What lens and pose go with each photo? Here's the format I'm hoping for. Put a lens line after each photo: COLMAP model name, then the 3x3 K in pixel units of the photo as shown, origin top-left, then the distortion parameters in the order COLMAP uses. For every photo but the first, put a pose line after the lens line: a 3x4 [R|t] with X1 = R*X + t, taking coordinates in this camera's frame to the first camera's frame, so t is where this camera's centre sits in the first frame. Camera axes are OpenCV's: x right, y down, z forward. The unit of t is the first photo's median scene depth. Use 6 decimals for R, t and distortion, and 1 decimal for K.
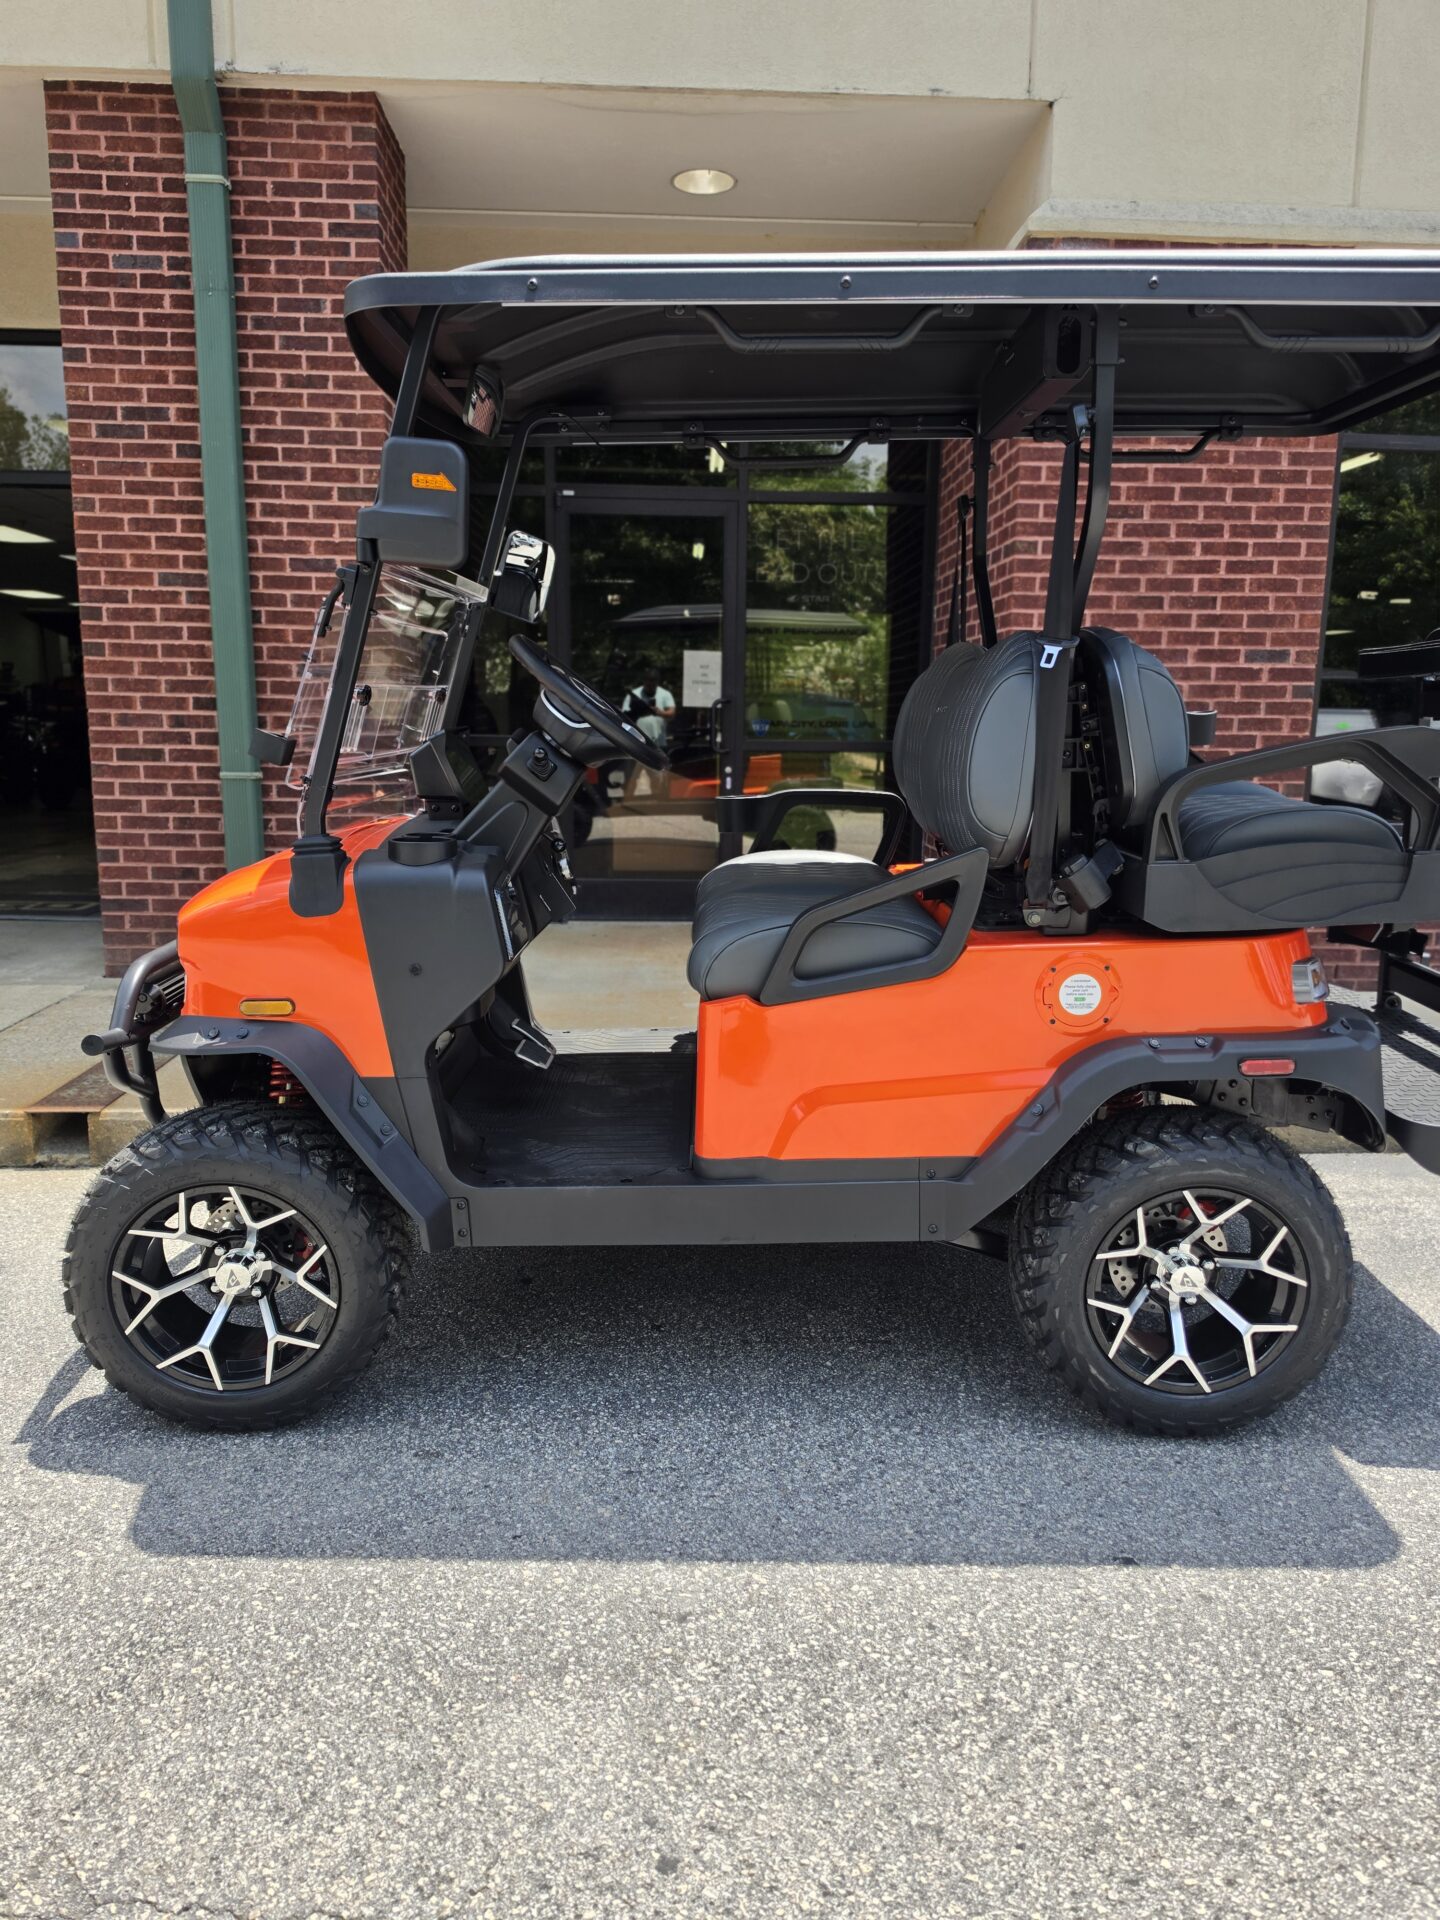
lens RADIAL K [[1310.5, 0, 720.0], [0, 1310.5, 960.0], [0, 0, 1]] dist [0.001673, -0.007024]
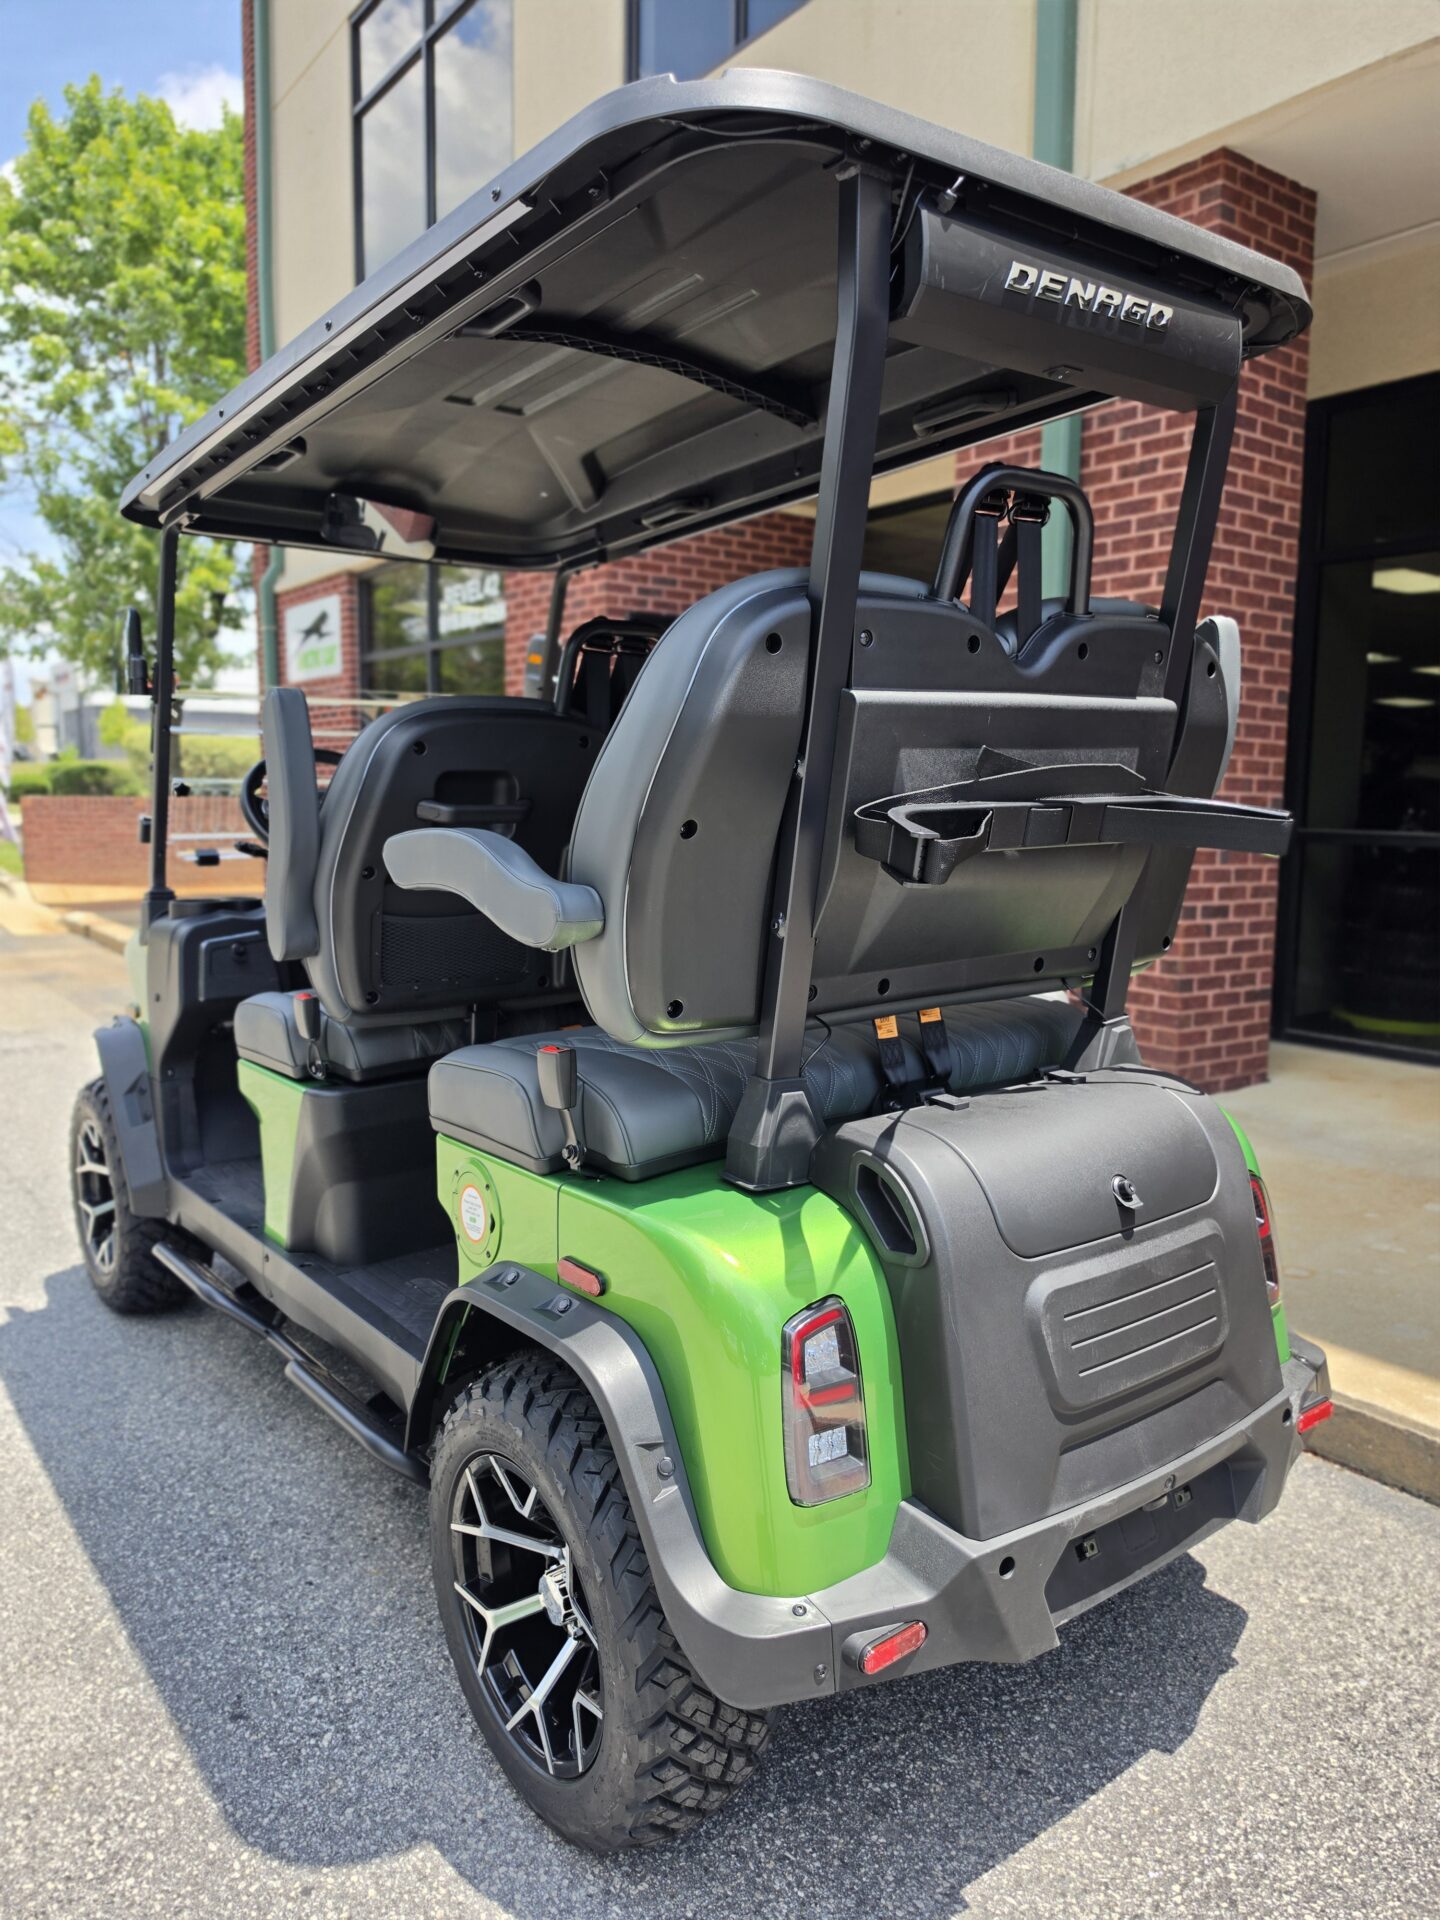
lens RADIAL K [[1310.5, 0, 720.0], [0, 1310.5, 960.0], [0, 0, 1]] dist [0.001673, -0.007024]
pose [[0.563698, 0.101244, -0.819752, 0.363426], [-0.148159, 0.988757, 0.020237, -0.059604], [0.812584, 0.110046, 0.572360, 0.248402]]
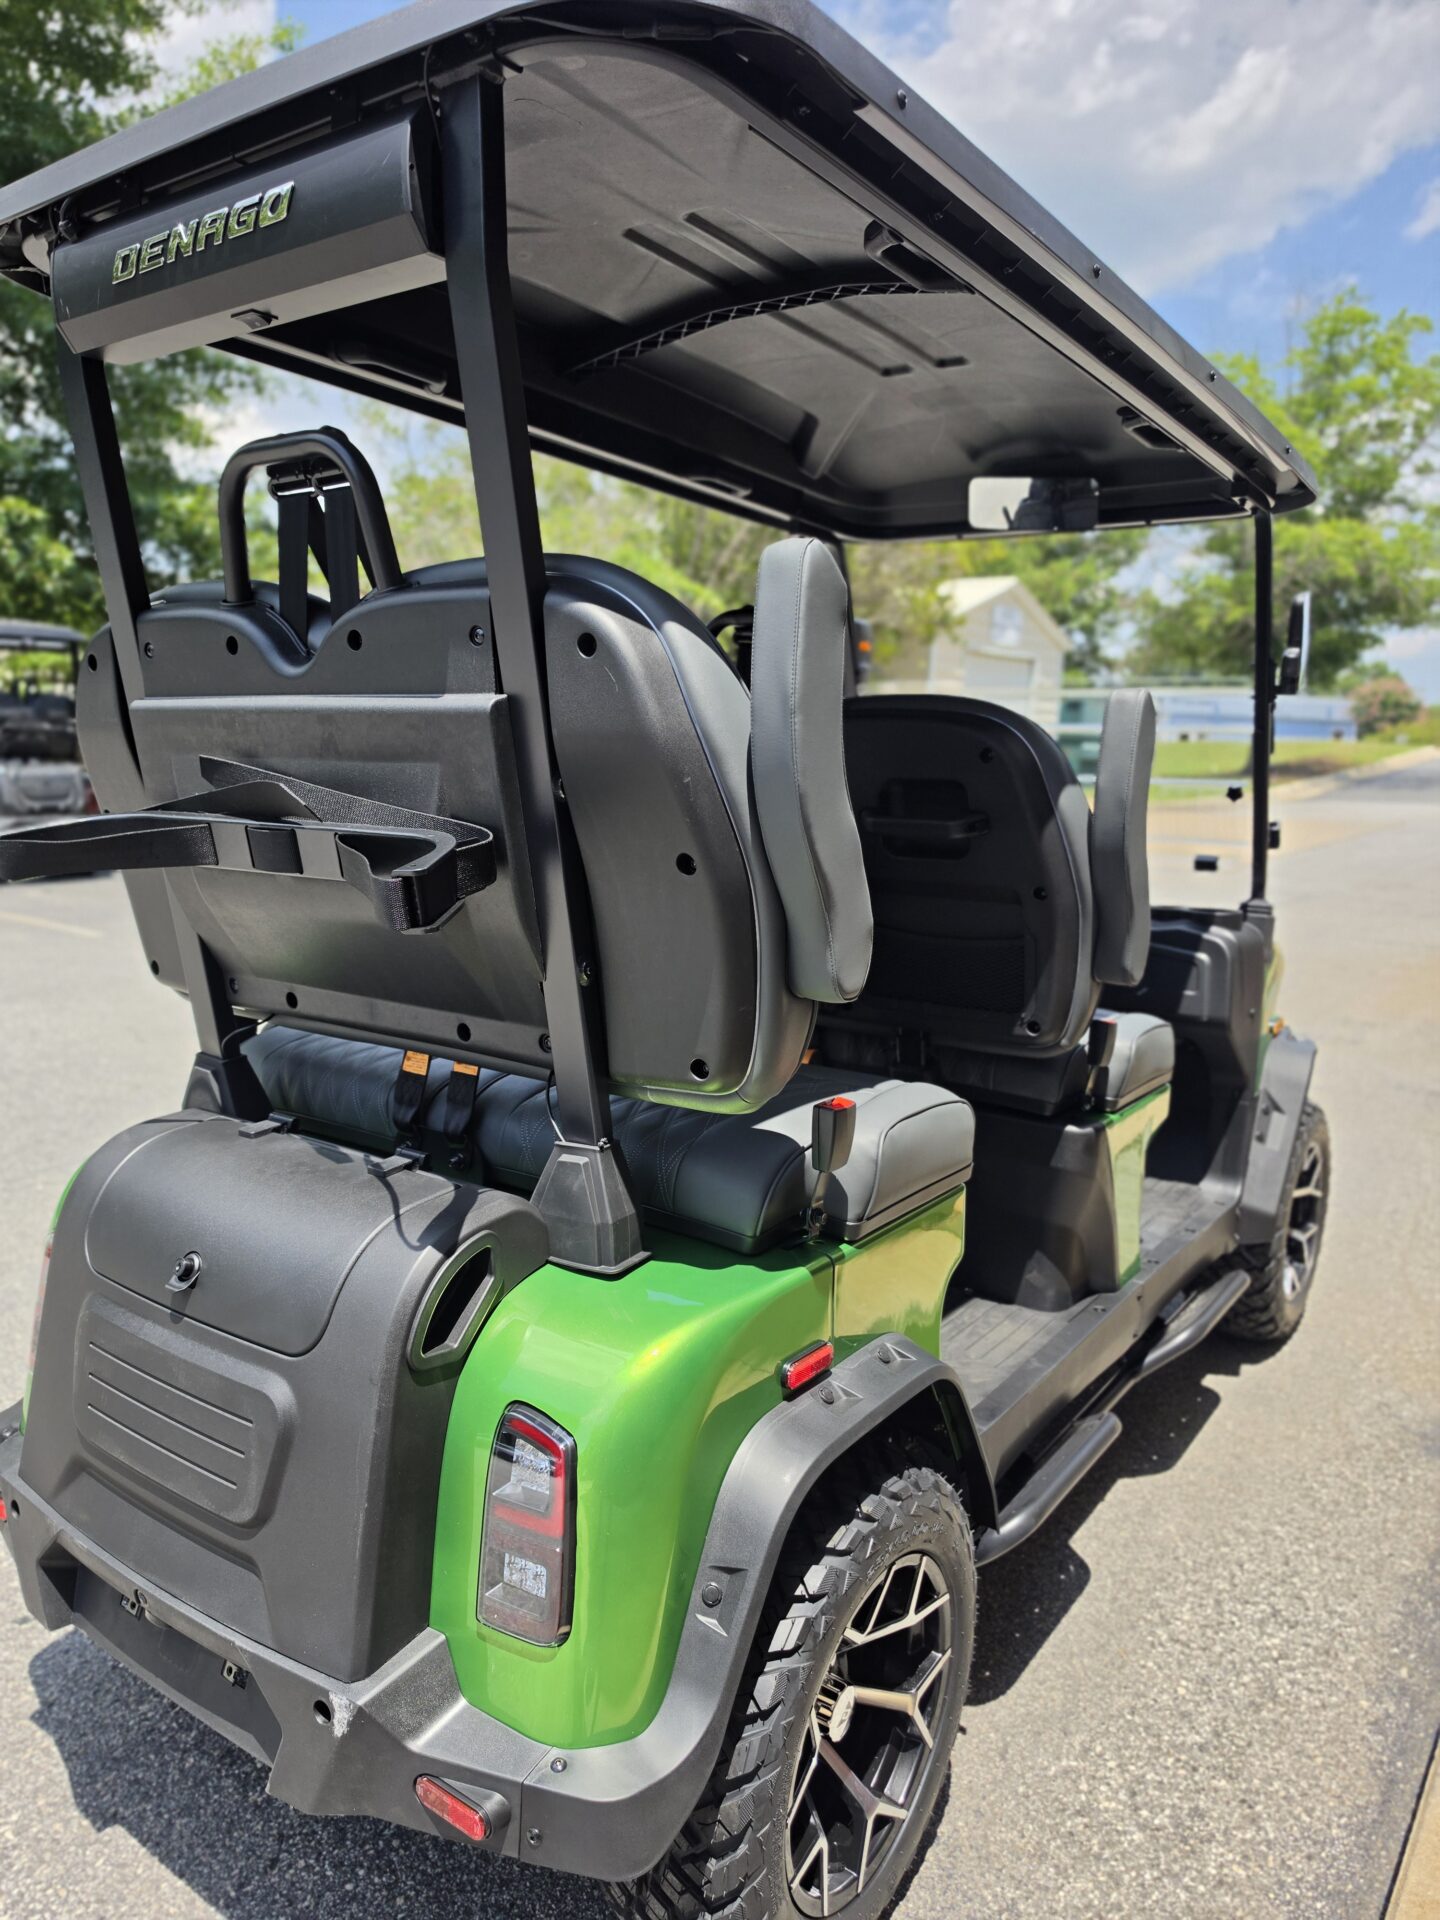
lens RADIAL K [[1310.5, 0, 720.0], [0, 1310.5, 960.0], [0, 0, 1]] dist [0.001673, -0.007024]
pose [[-0.628190, 0.113352, -0.769759, 0.170836], [-0.171324, 0.944897, 0.278958, -0.389701], [0.758963, 0.307117, -0.574155, 1.701419]]
